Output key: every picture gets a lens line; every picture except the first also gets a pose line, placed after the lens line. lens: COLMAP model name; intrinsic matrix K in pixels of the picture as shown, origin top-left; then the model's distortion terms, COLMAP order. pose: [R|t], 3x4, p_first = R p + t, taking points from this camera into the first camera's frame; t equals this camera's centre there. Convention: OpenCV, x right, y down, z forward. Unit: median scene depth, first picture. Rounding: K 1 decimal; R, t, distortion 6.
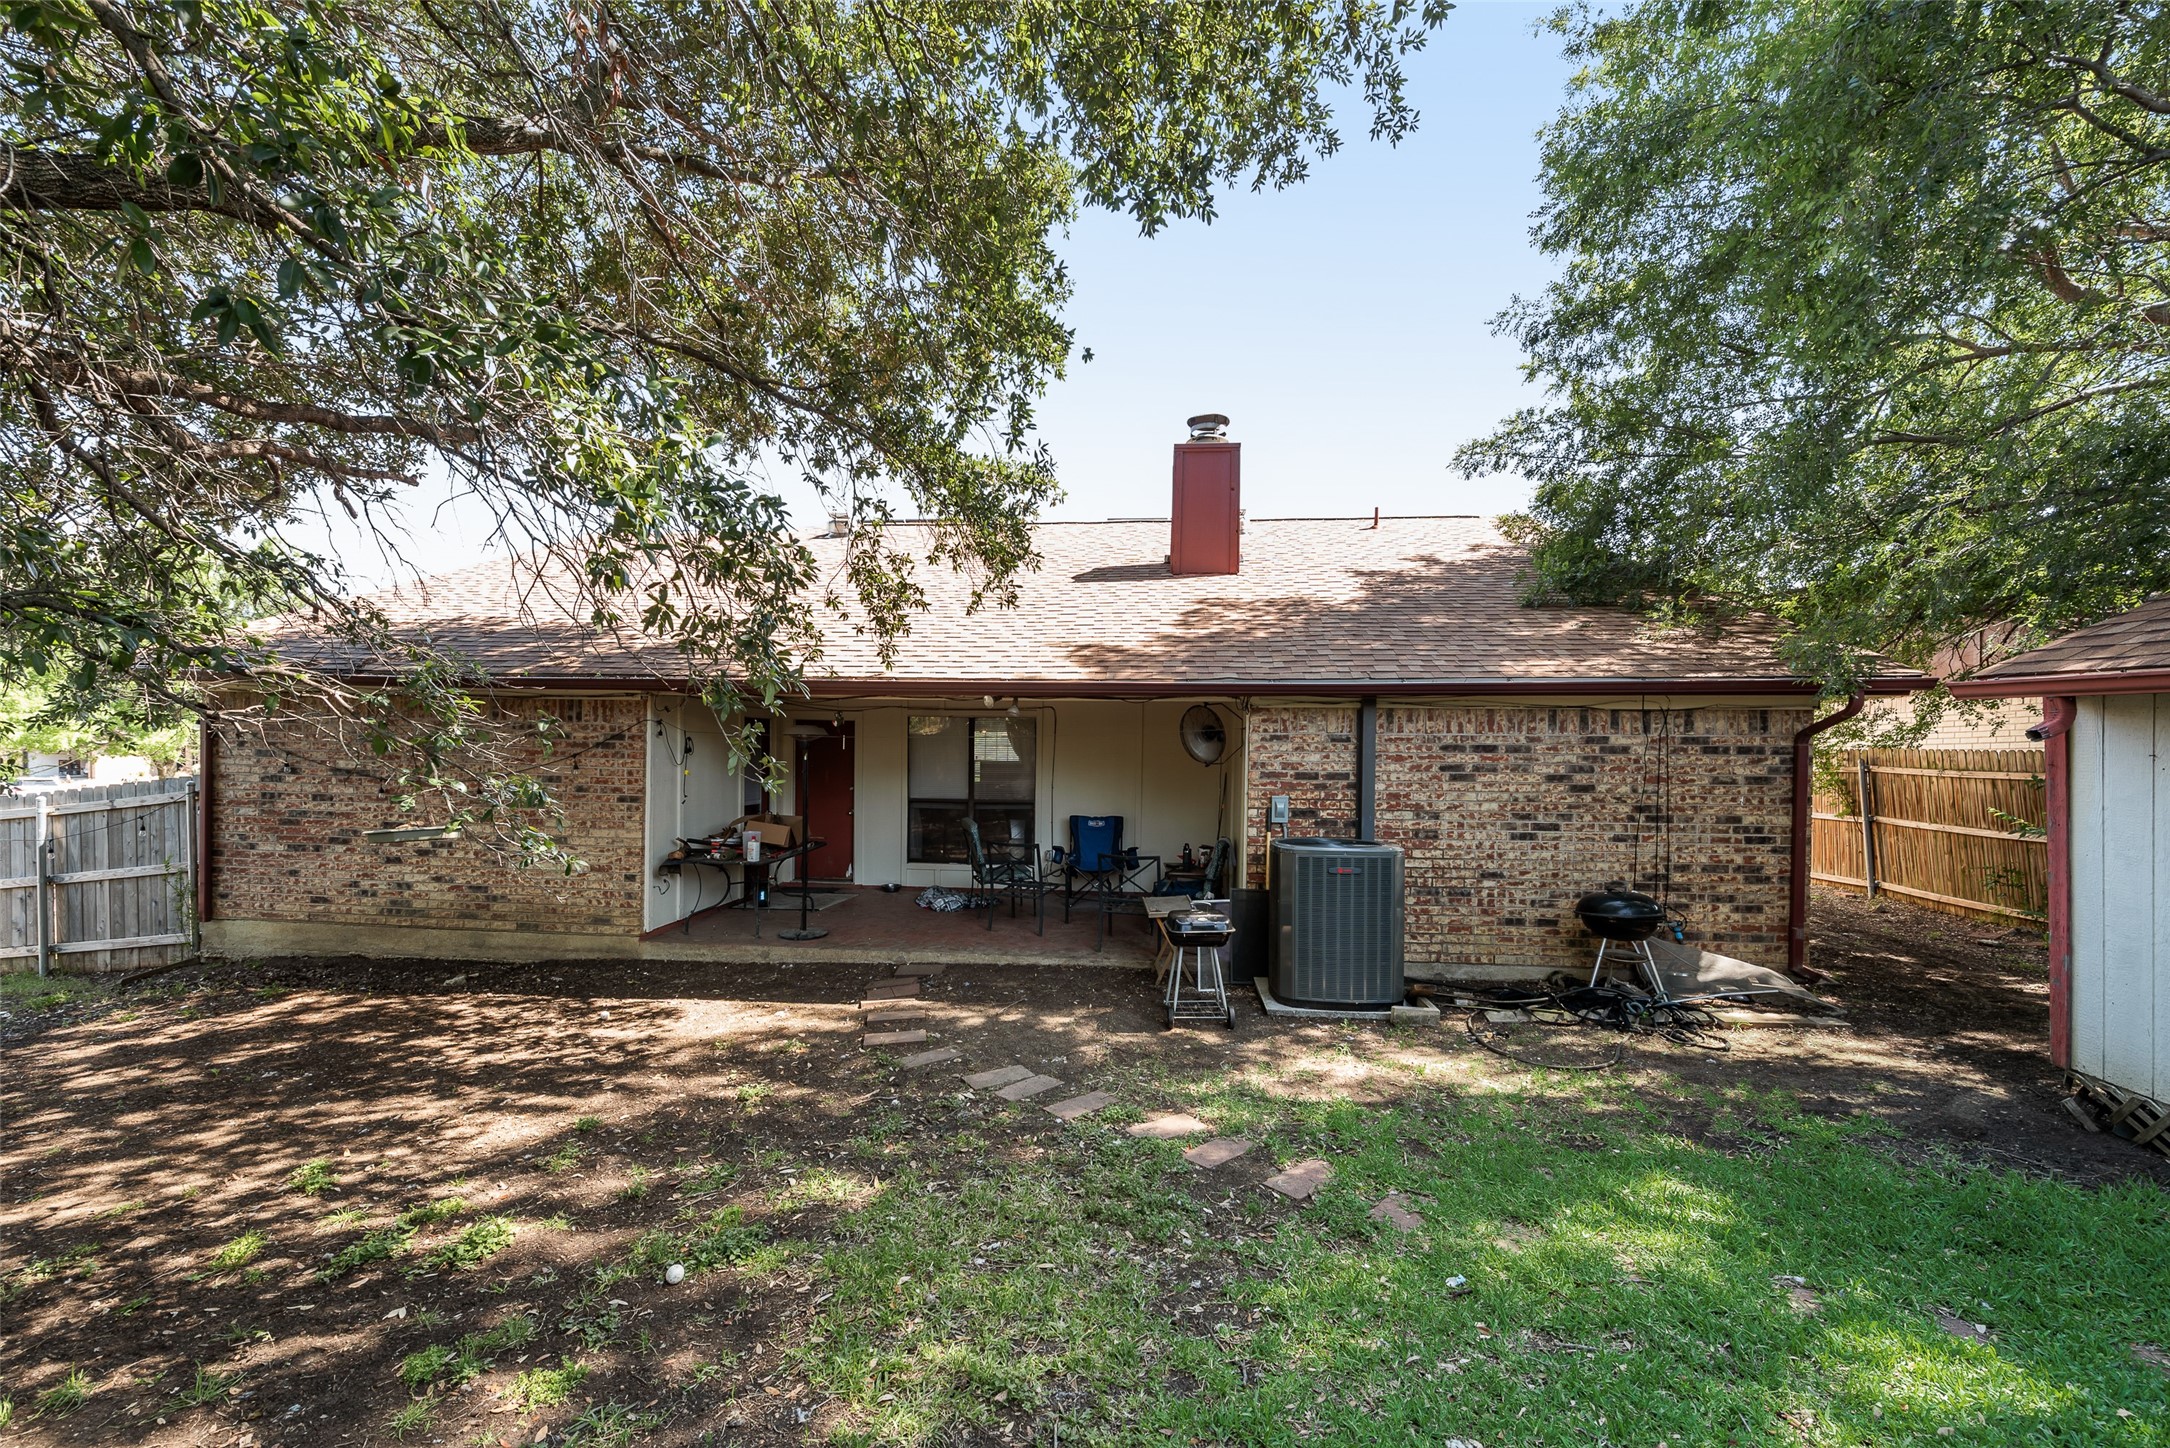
lens RADIAL K [[909.1, 0, 1104.5], [0, 909.1, 739.3], [0, 0, 1]] dist [0.008015, 0.000579]
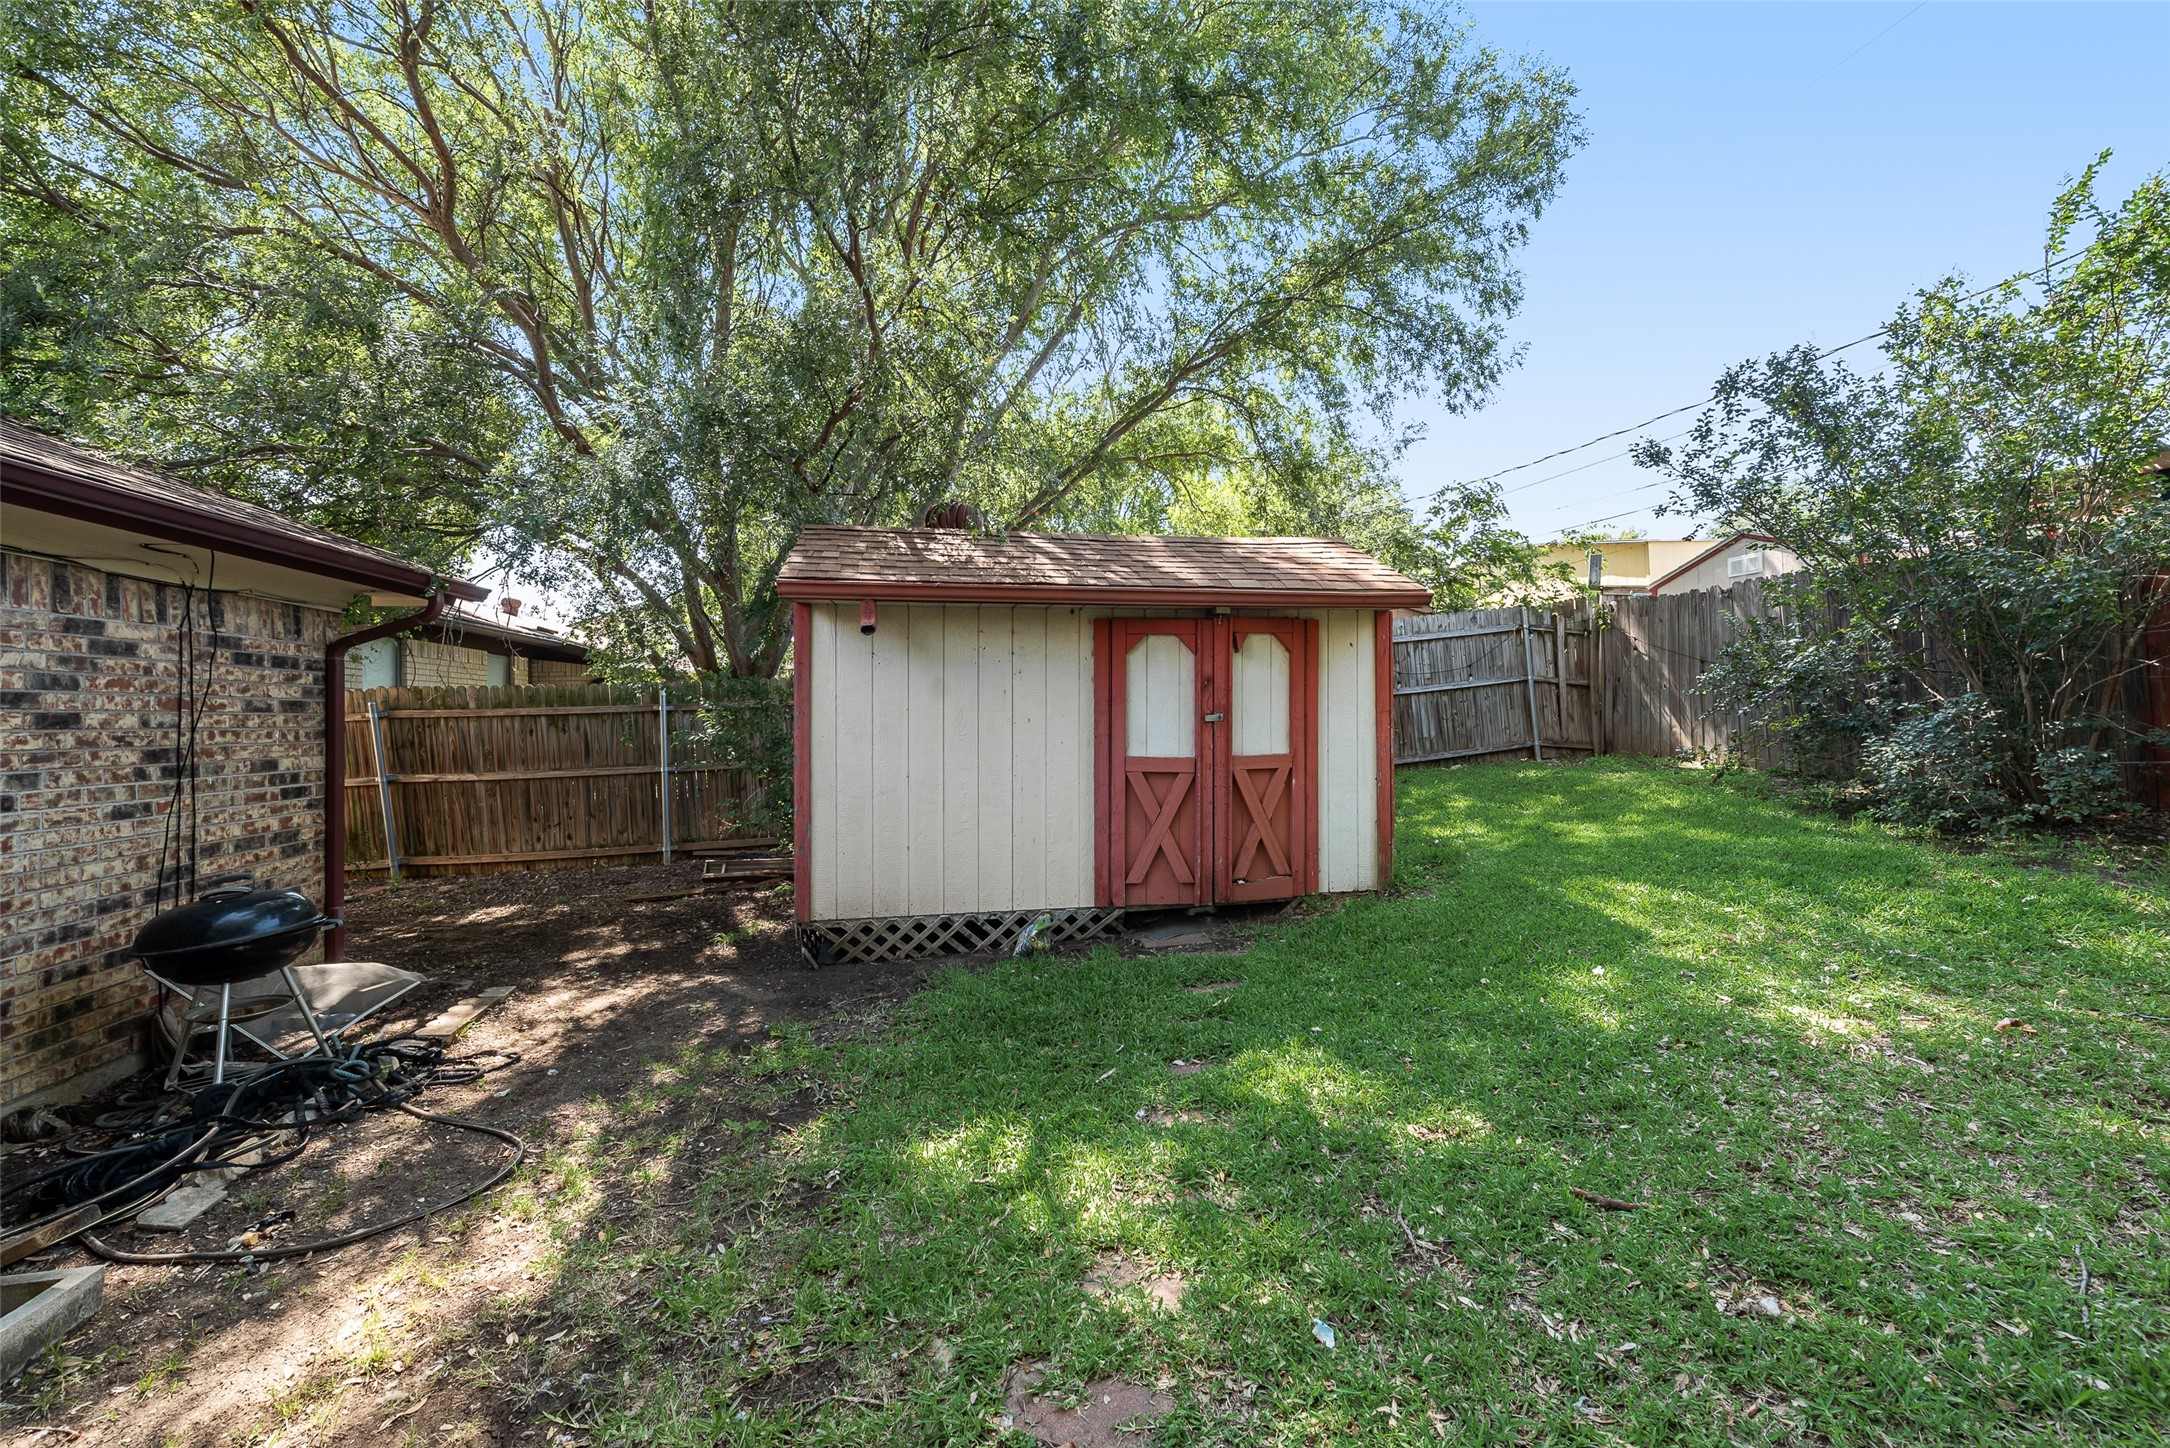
lens RADIAL K [[909.1, 0, 1067.9], [0, 909.1, 696.0], [0, 0, 1]] dist [0.008015, 0.000579]
pose [[-0.243577, 0.025429, 0.969548, -0.098555], [0.022174, 0.999541, -0.020645, 0.063752], [-0.969628, 0.016470, -0.244029, 0.592645]]
